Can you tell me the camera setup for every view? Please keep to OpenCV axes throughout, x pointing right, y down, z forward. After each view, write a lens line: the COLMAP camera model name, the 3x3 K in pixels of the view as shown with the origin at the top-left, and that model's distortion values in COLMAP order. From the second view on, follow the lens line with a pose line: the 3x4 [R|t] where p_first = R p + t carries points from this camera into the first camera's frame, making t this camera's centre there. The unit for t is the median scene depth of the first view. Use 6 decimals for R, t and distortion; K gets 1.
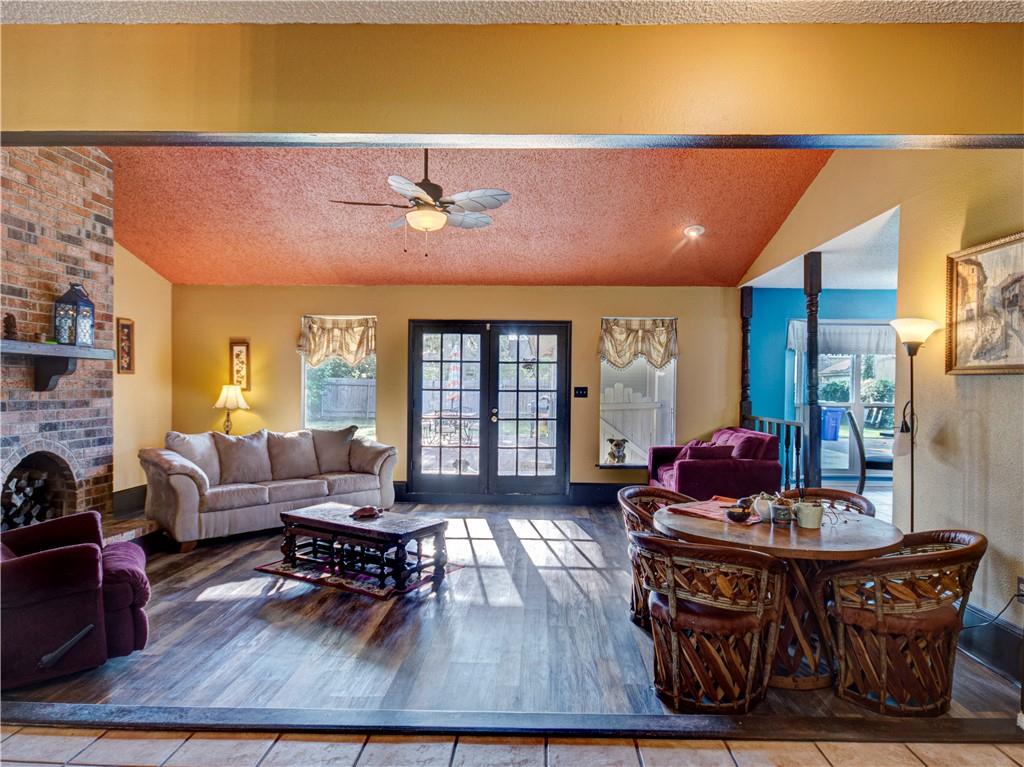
lens RADIAL K [[605.3, 0, 538.8], [0, 605.3, 395.6], [0, 0, 1]] dist [0.003631, 0.000651]
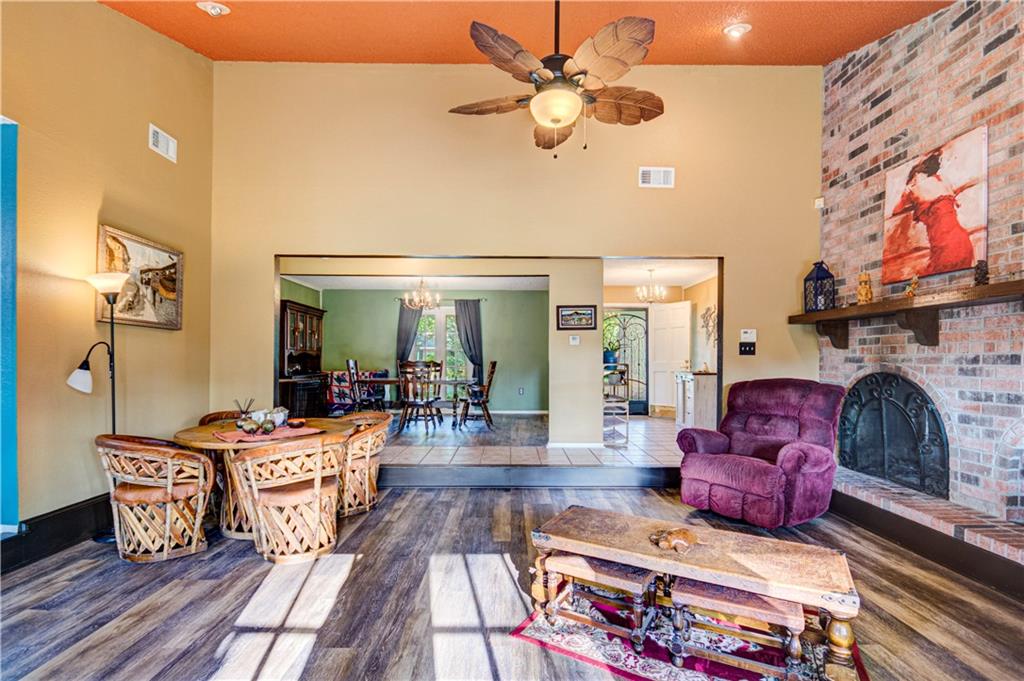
lens RADIAL K [[476.9, 0, 512.9], [0, 476.9, 363.0], [0, 0, 1]] dist [0.014801, -0.011164]
pose [[-0.999870, -0.011765, -0.011021, -0.122088], [-0.011948, 0.999790, 0.016669, 0.018871], [0.010823, 0.016799, -0.999800, 1.555461]]
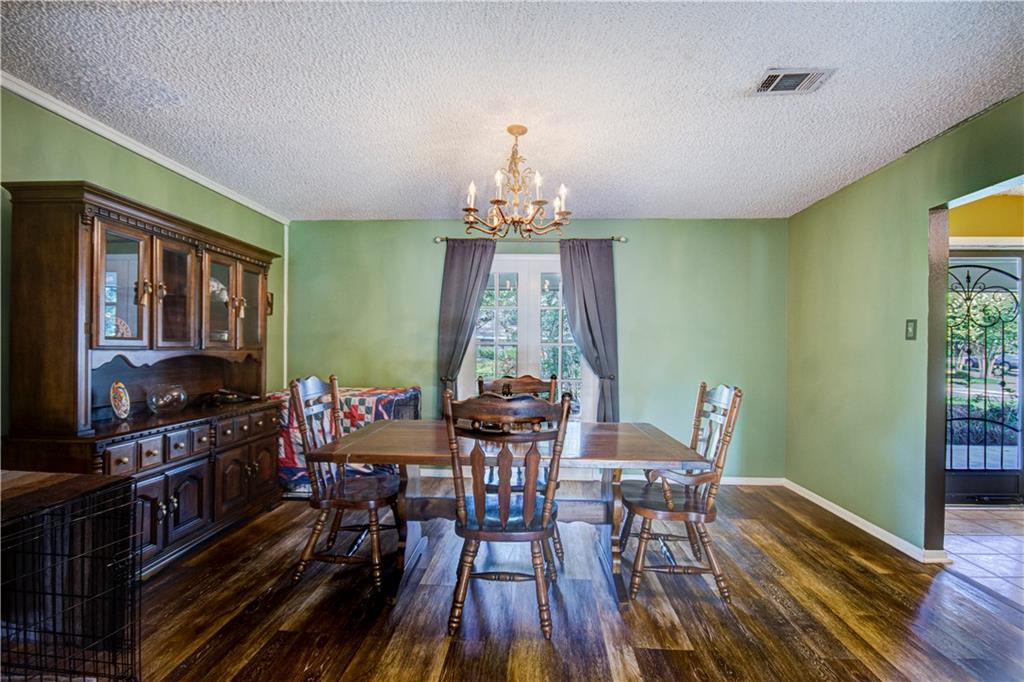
lens RADIAL K [[458.5, 0, 515.8], [0, 458.5, 349.8], [0, 0, 1]] dist [-0.000591, -0.000747]
pose [[-0.998716, -0.019531, 0.046734, 0.160865], [-0.018836, 0.999706, 0.015258, -0.005668], [-0.047018, 0.014358, -0.998791, 0.388770]]
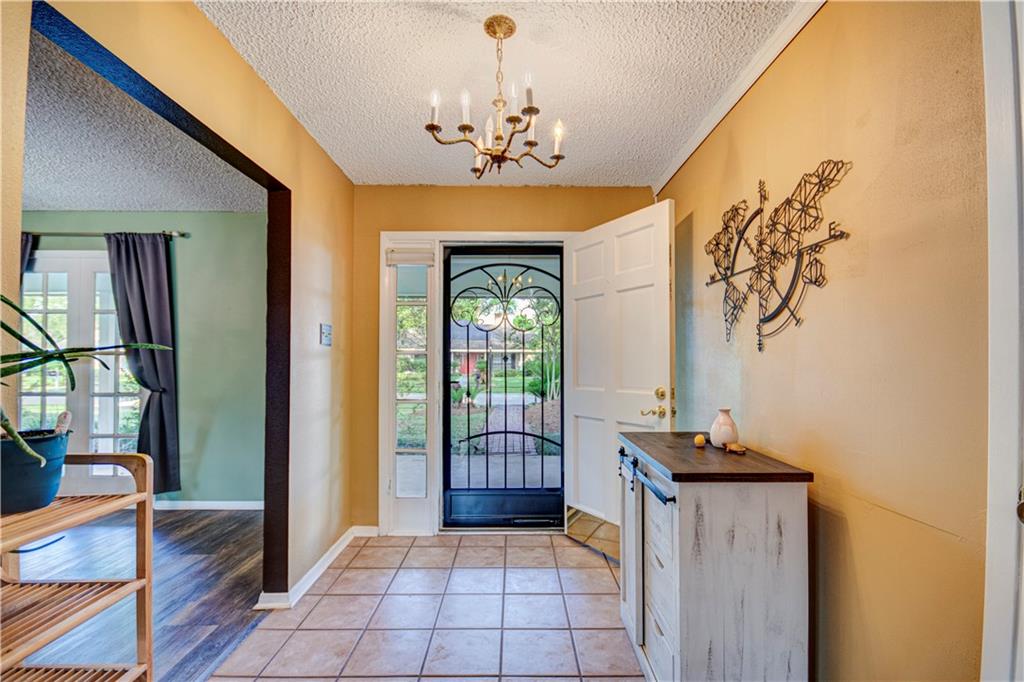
lens RADIAL K [[463.8, 0, 518.4], [0, 463.8, 362.1], [0, 0, 1]] dist [-0.001144, -0.001043]
pose [[-0.999617, -0.011538, -0.025165, -0.622915], [-0.011774, 0.999888, 0.009234, -0.006529], [0.025056, 0.009527, -0.999641, 0.284001]]
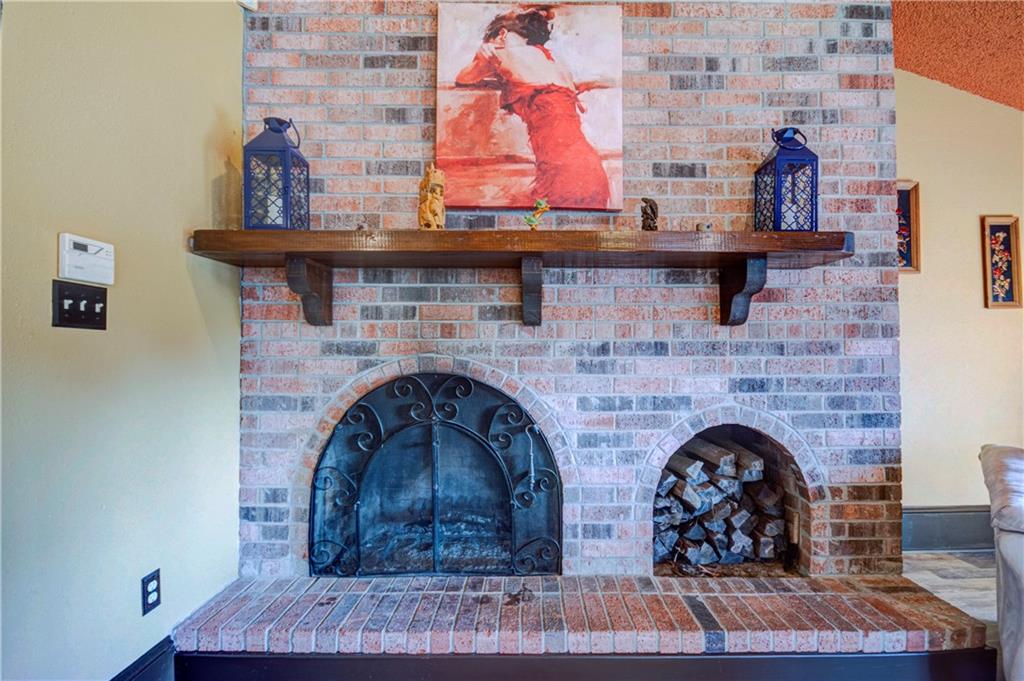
lens RADIAL K [[458.5, 0, 515.8], [0, 458.5, 349.3], [0, 0, 1]] dist [-0.000591, -0.000747]
pose [[0.016326, -0.027205, -0.999497, -0.361601], [-0.010711, 0.999568, -0.027382, 0.031261], [0.999809, 0.011153, 0.016028, 0.765796]]
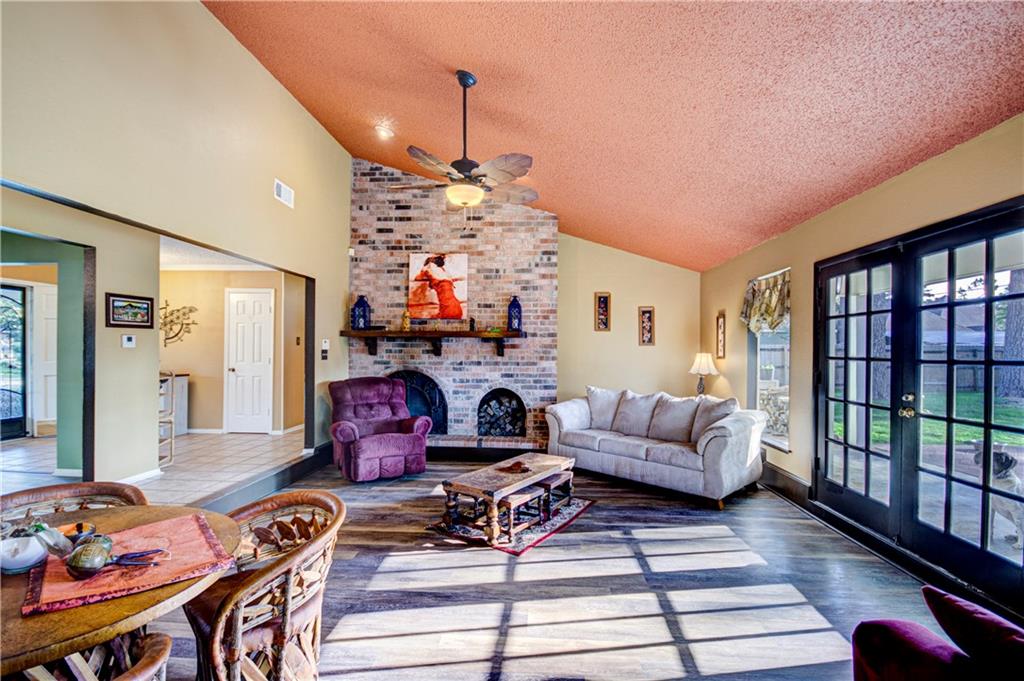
lens RADIAL K [[458.5, 0, 515.8], [0, 458.5, 349.3], [0, 0, 1]] dist [-0.000591, -0.000747]
pose [[-0.056888, -0.013966, -0.998283, 0.589407], [-0.019548, 0.999726, -0.012872, -0.010676], [0.998189, 0.018782, -0.057145, 1.107231]]
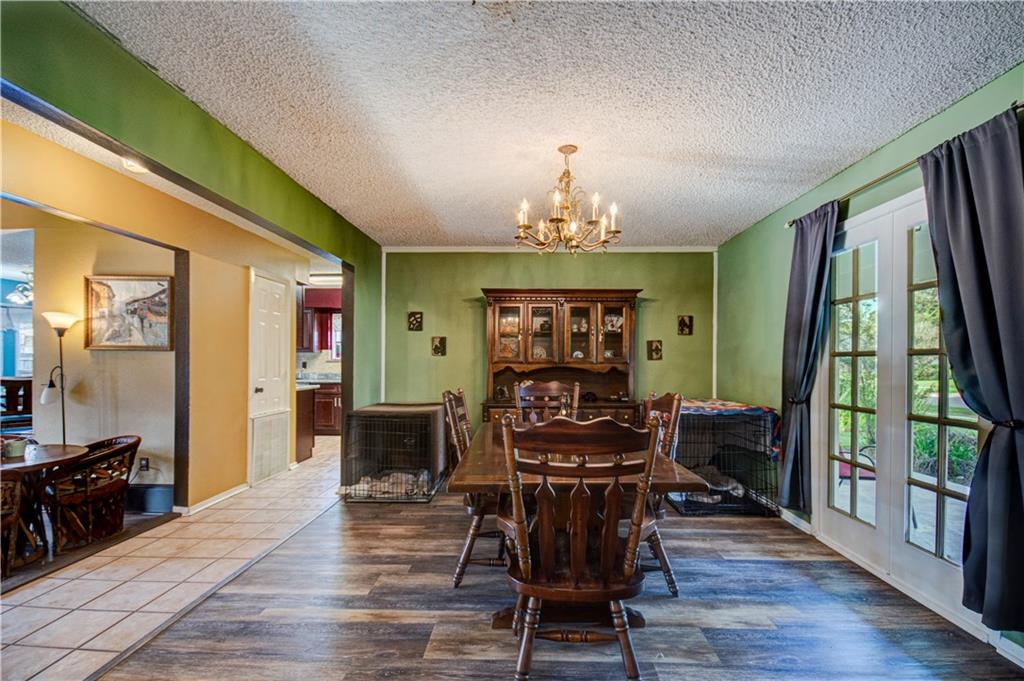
lens RADIAL K [[463.8, 0, 518.4], [0, 463.8, 361.6], [0, 0, 1]] dist [-0.001144, -0.001043]
pose [[0.020543, -0.011415, 0.999724, -0.419771], [0.008372, 0.999902, 0.011245, -0.005158], [-0.999754, 0.008139, 0.020637, -0.141984]]
